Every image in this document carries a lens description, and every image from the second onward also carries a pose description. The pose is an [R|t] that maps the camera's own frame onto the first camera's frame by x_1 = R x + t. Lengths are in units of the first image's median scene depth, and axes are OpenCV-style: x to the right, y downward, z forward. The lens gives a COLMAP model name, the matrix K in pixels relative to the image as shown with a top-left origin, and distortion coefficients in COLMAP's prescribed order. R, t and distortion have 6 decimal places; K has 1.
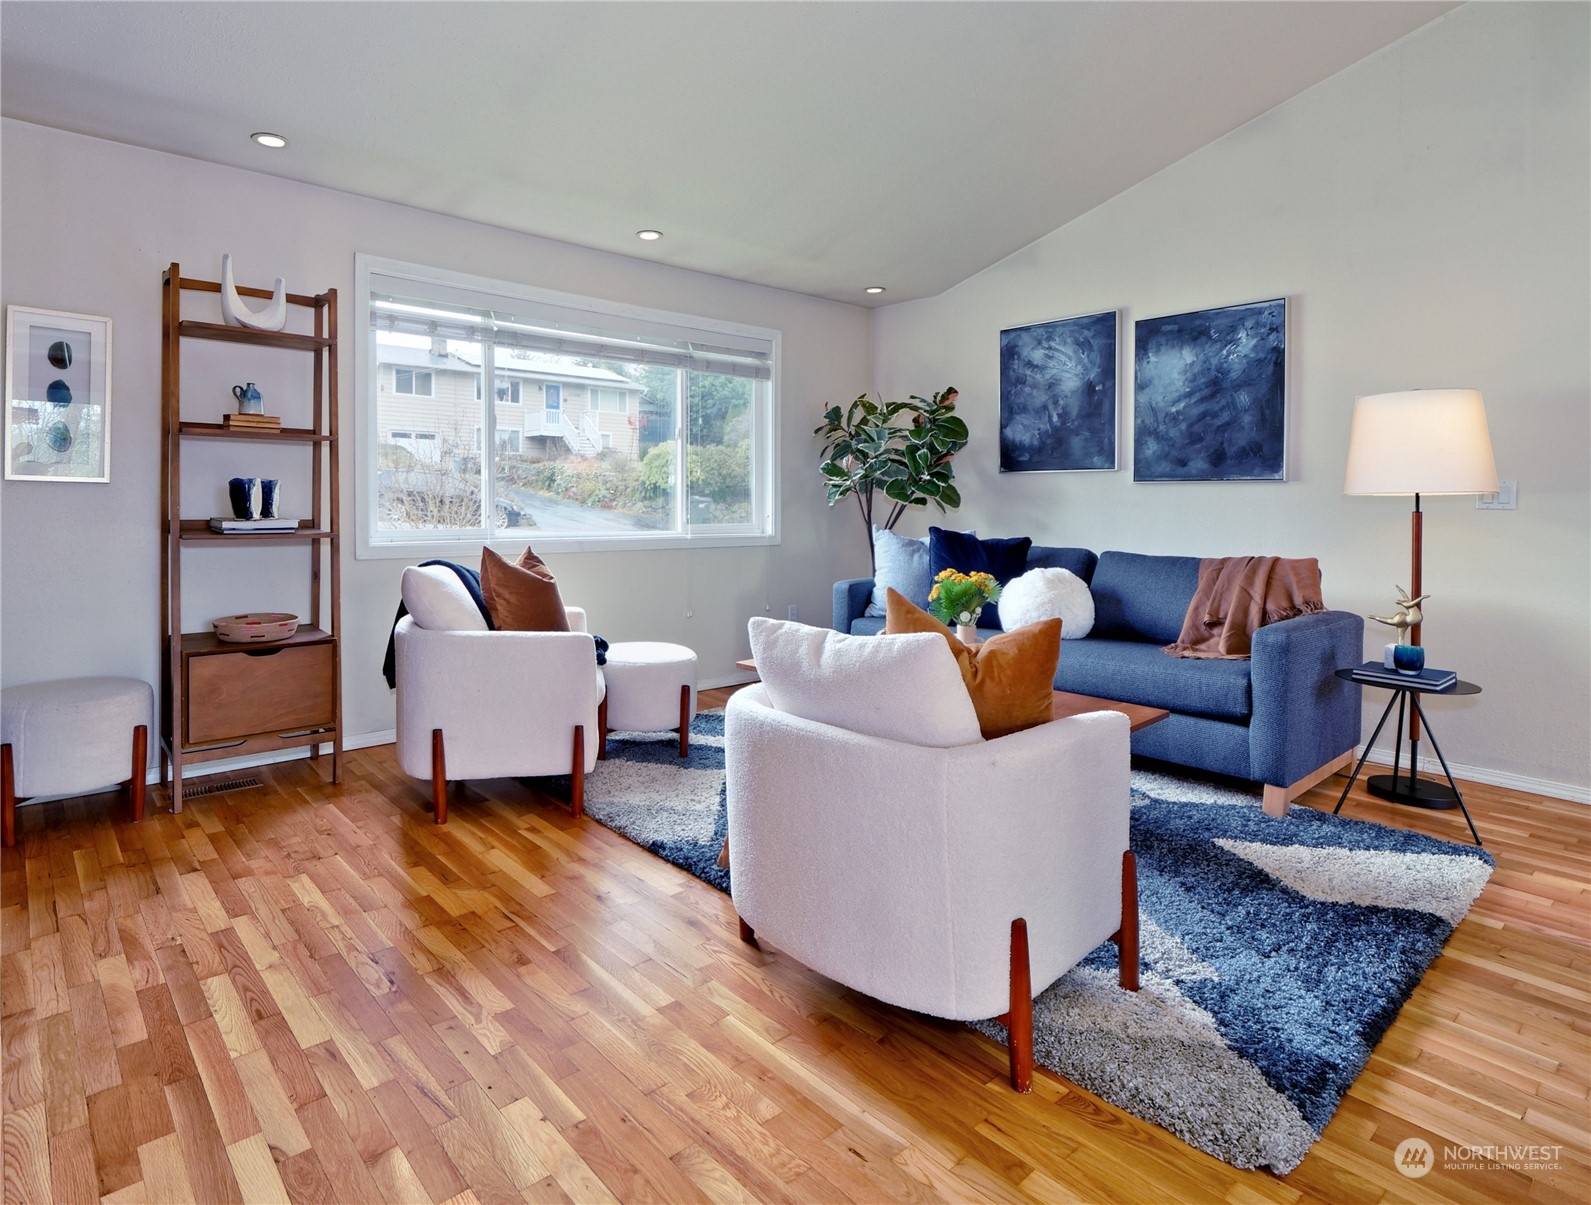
lens RADIAL K [[837.1, 0, 677.9], [0, 837.1, 513.9], [0, 0, 1]] dist [0.000155, -0.001198]
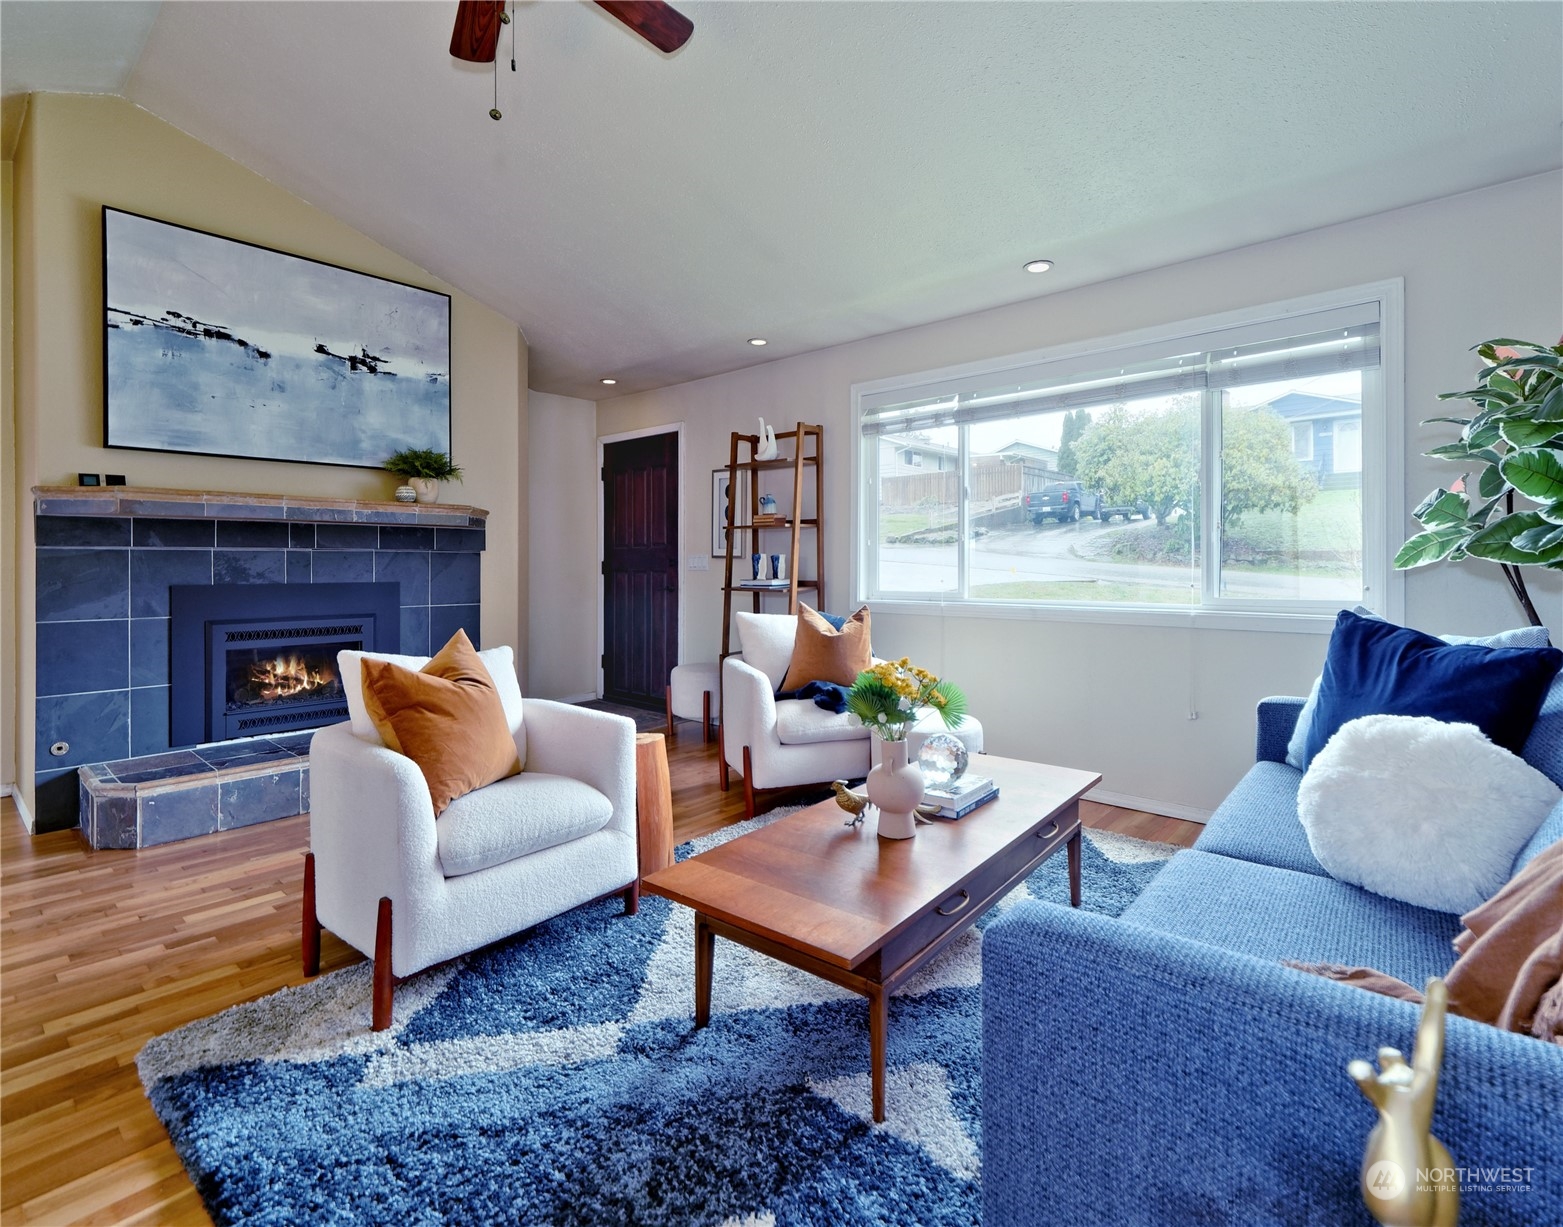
lens RADIAL K [[783.4, 0, 818.1], [0, 783.4, 564.0], [0, 0, 1]] dist [0.002356, 0.001020]
pose [[0.195261, -0.010079, -0.980700, 0.967461], [-0.013229, 0.999829, -0.012910, -0.004647], [0.980662, 0.015495, 0.195094, 0.801917]]
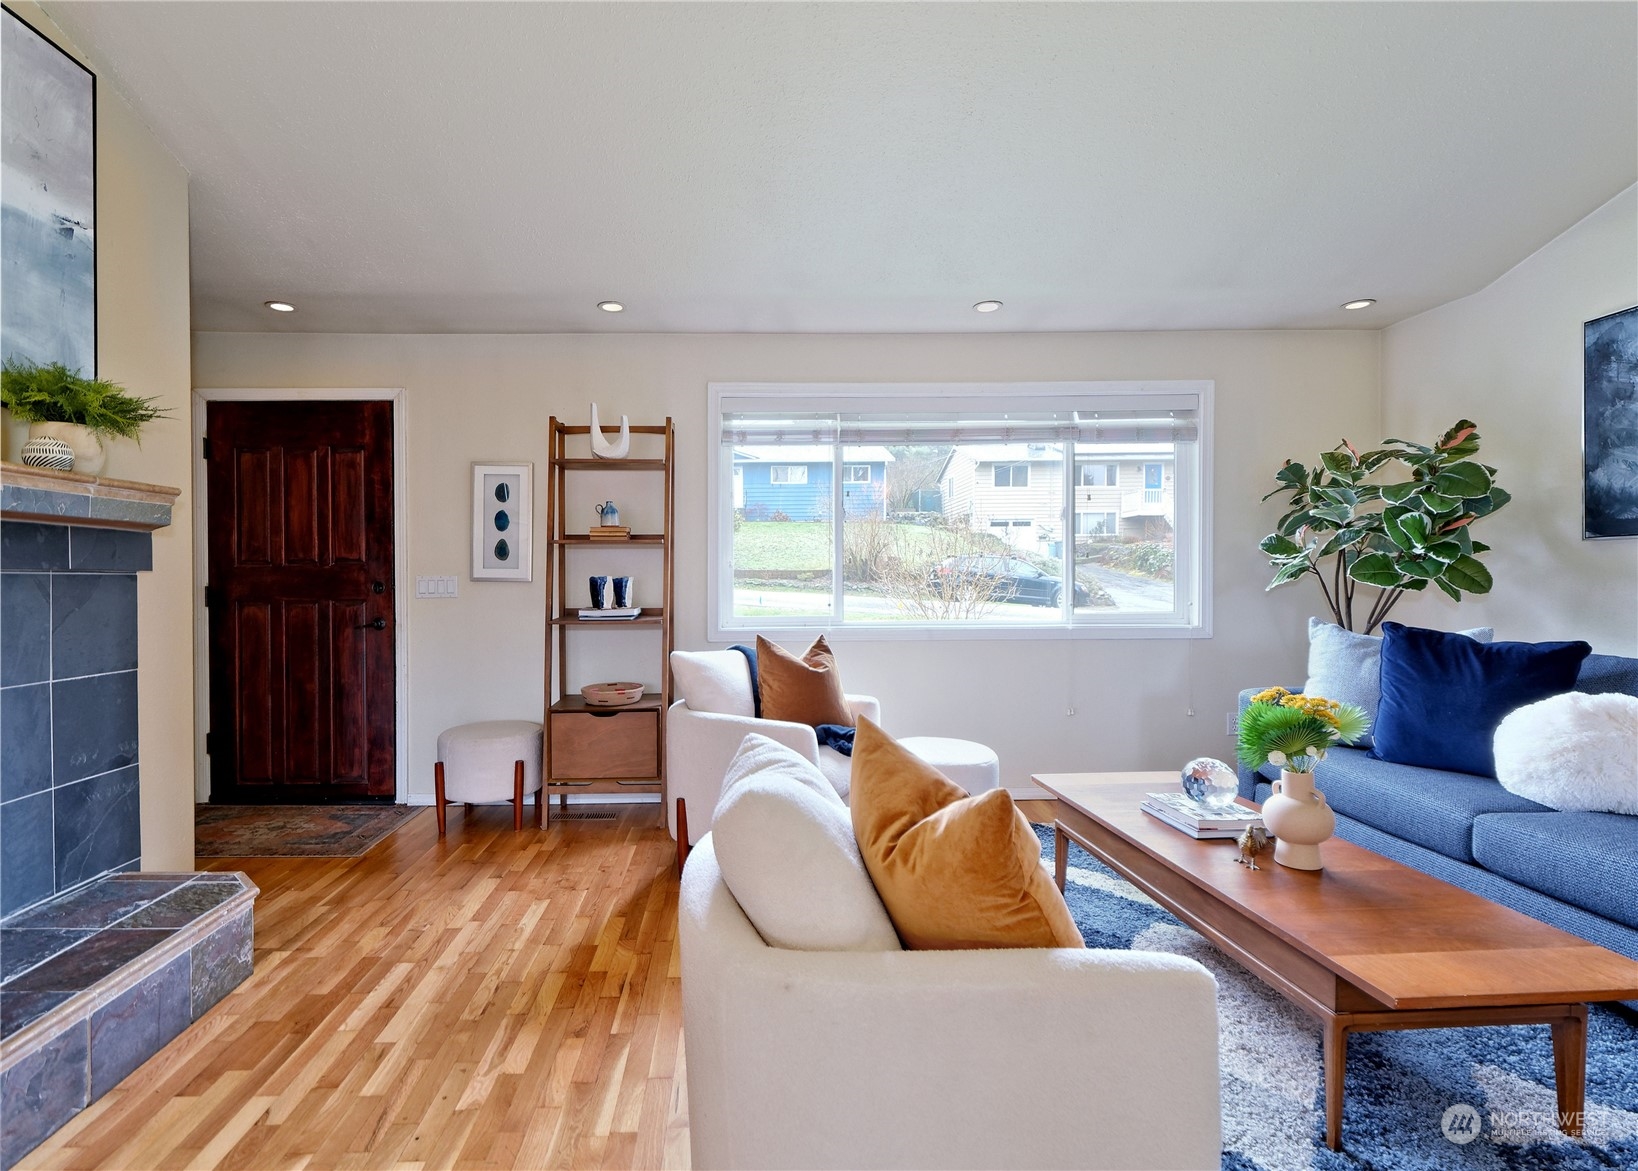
lens RADIAL K [[746.1, 0, 793.5], [0, 746.1, 589.9], [0, 0, 1]] dist [0.001508, -0.000388]
pose [[0.799448, -0.005699, -0.600709, 0.393685], [0.003827, 0.999983, -0.004394, -0.015338], [0.600724, 0.001213, 0.799456, 0.263302]]
